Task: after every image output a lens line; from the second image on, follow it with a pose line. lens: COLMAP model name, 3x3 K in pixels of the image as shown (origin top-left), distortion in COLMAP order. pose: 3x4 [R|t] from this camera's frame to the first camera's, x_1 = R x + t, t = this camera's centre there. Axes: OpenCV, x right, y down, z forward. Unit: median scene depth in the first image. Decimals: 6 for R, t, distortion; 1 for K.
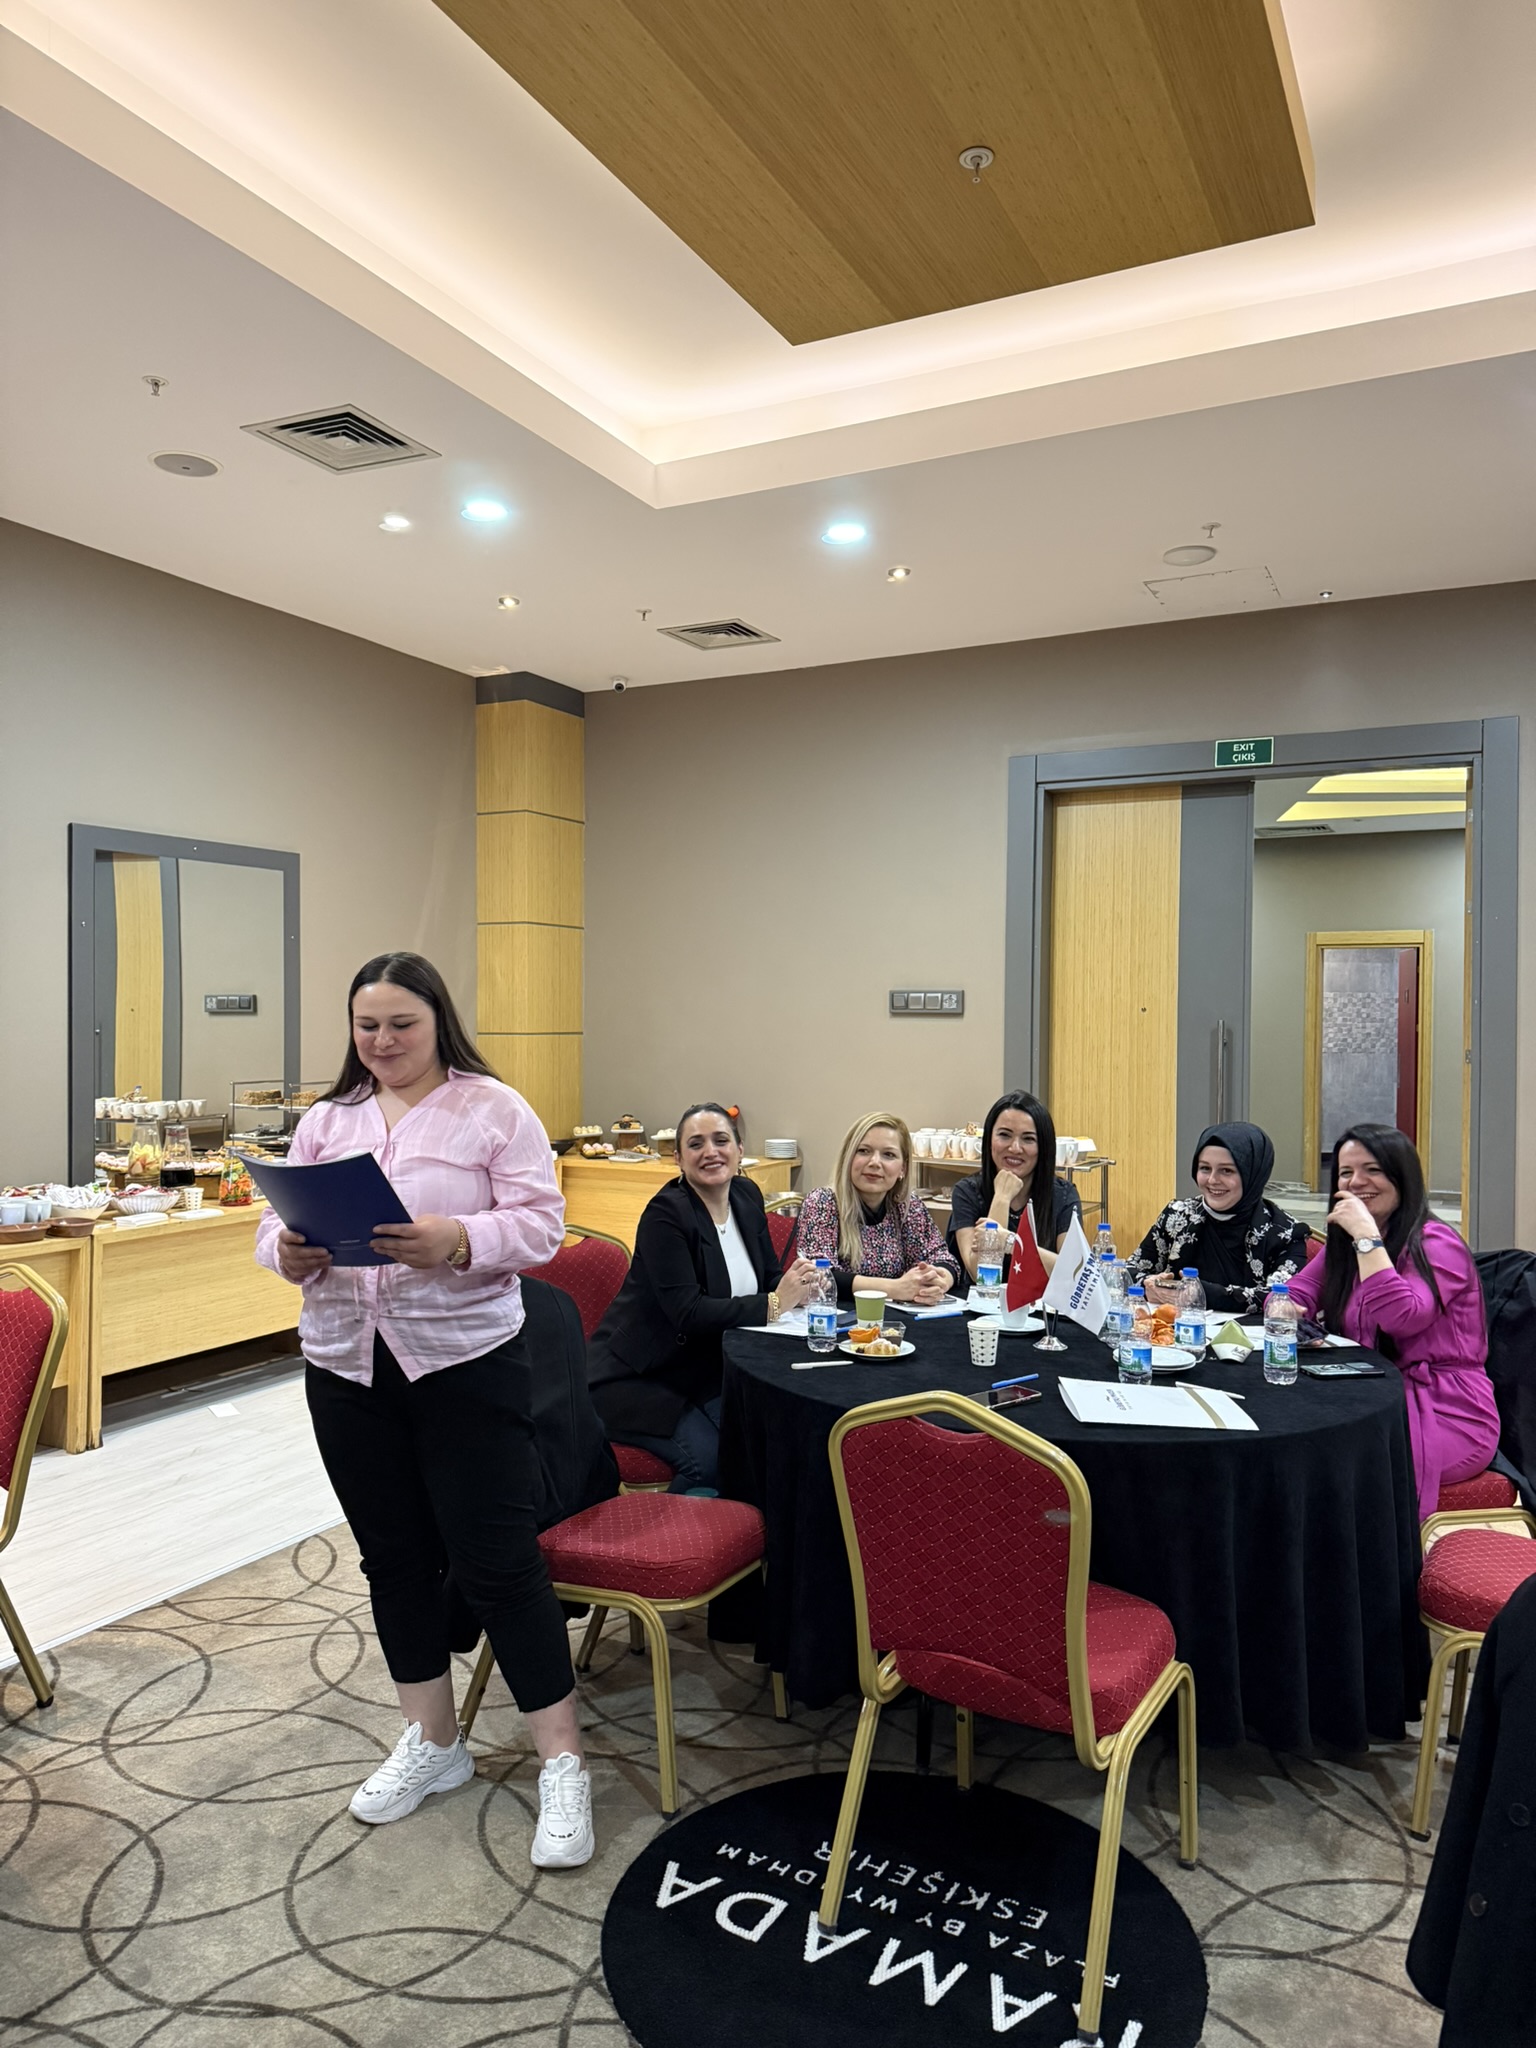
lens RADIAL K [[1461.9, 0, 768.0], [0, 1461.9, 1024.0], [0, 0, 1]] dist [-0.001713, -0.003856]
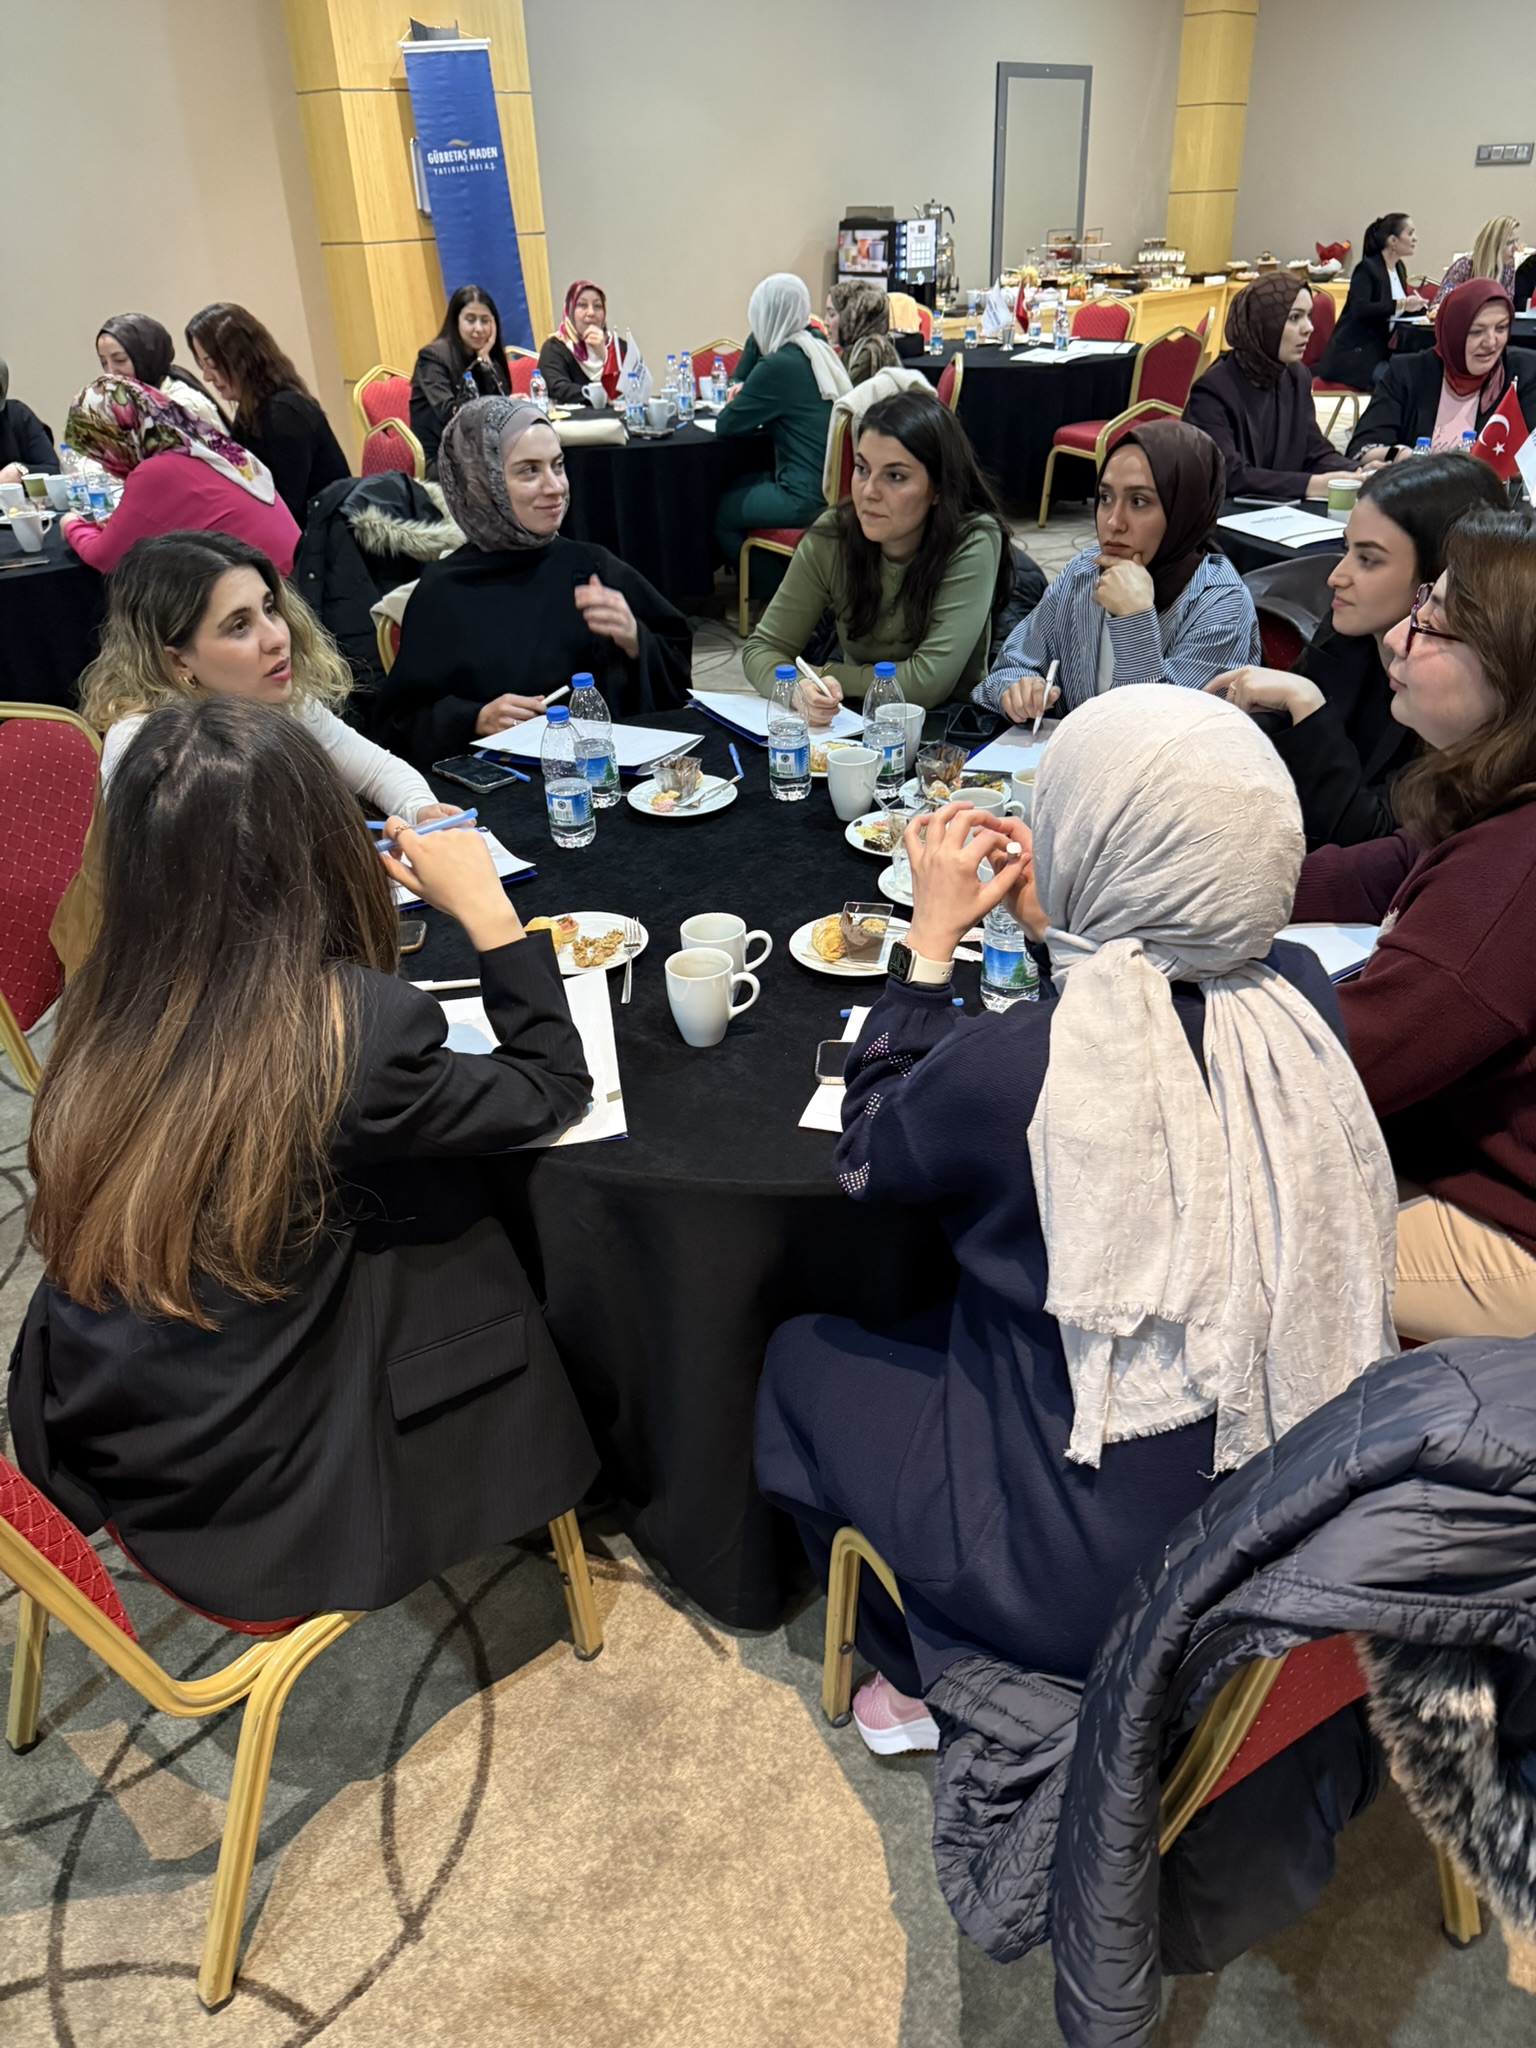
lens RADIAL K [[1461.9, 0, 768.0], [0, 1461.9, 1024.0], [0, 0, 1]] dist [-0.001713, -0.003856]
pose [[0.963291, 0.094563, -0.251254, -0.140624], [0.041104, 0.872923, 0.486124, 0.005425], [0.265295, -0.478606, 0.836992, -0.776366]]
